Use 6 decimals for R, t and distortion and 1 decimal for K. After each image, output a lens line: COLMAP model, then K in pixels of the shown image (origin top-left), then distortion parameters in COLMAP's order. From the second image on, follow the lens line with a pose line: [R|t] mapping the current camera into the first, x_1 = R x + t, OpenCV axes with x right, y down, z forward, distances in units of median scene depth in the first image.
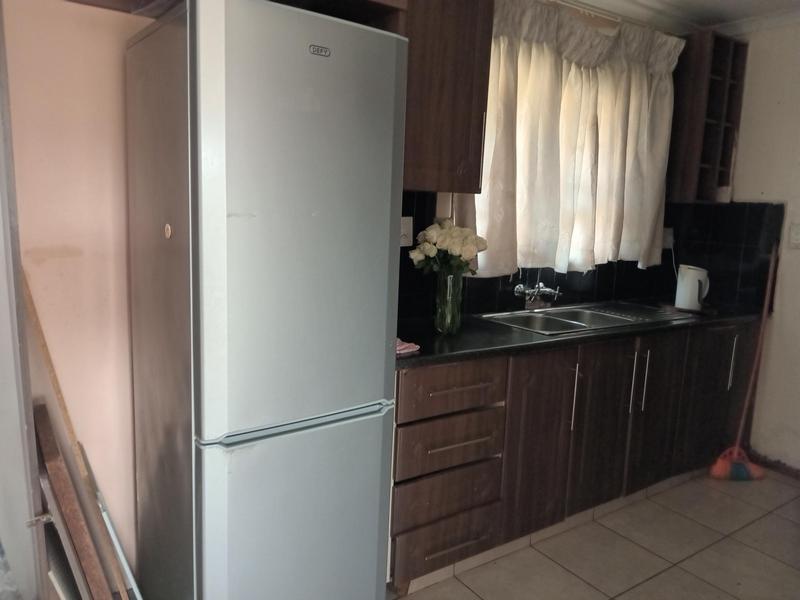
lens RADIAL K [[612.6, 0, 399.5], [0, 612.6, 293.4], [0, 0, 1]] dist [0.047286, -0.061084]
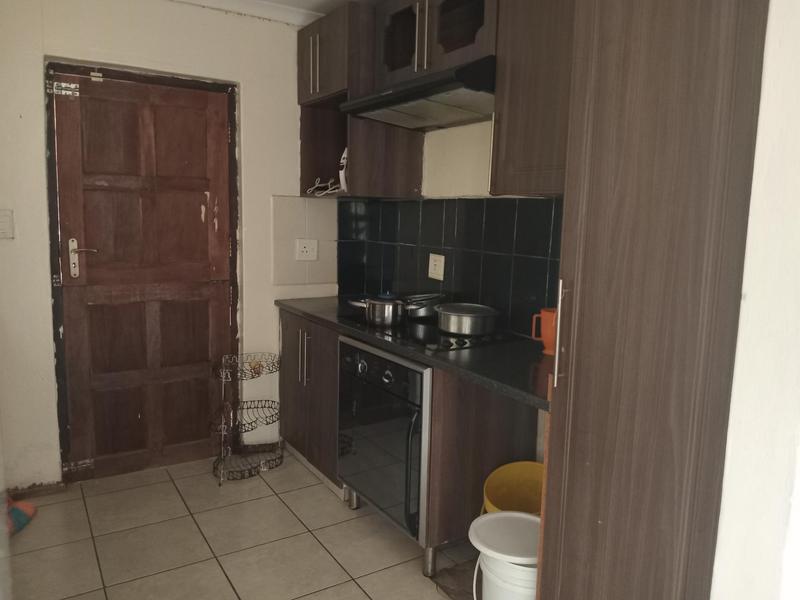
lens RADIAL K [[612.6, 0, 402.0], [0, 612.6, 295.6], [0, 0, 1]] dist [0.047286, -0.061084]
pose [[0.058662, -0.171233, 0.983483, -0.168991], [0.126777, 0.978480, 0.162800, -0.065972], [-0.990195, 0.115133, 0.079108, 0.410106]]
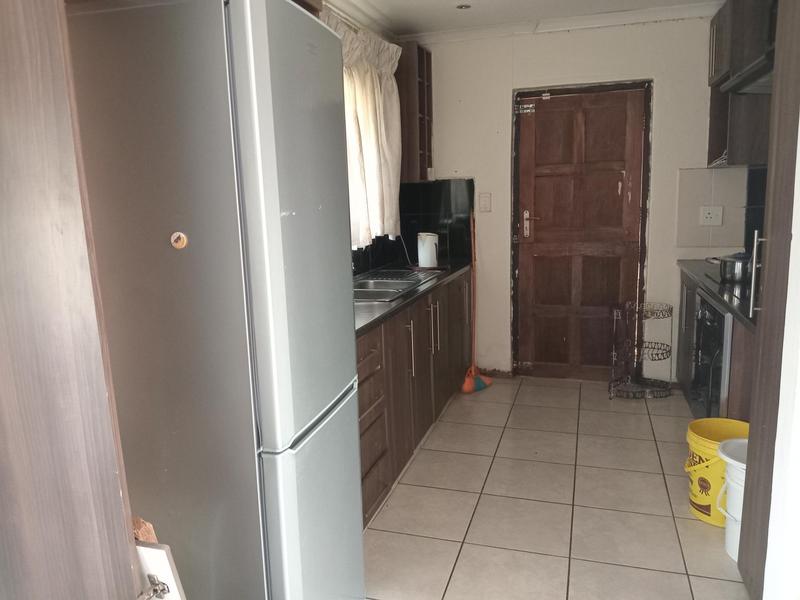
lens RADIAL K [[612.6, 0, 407.7], [0, 612.6, 298.9], [0, 0, 1]] dist [0.047286, -0.061084]
pose [[0.783276, -0.172348, 0.597306, -0.325006], [0.155441, 0.984580, 0.080255, -0.019135], [-0.601927, 0.029984, 0.797988, 0.041465]]
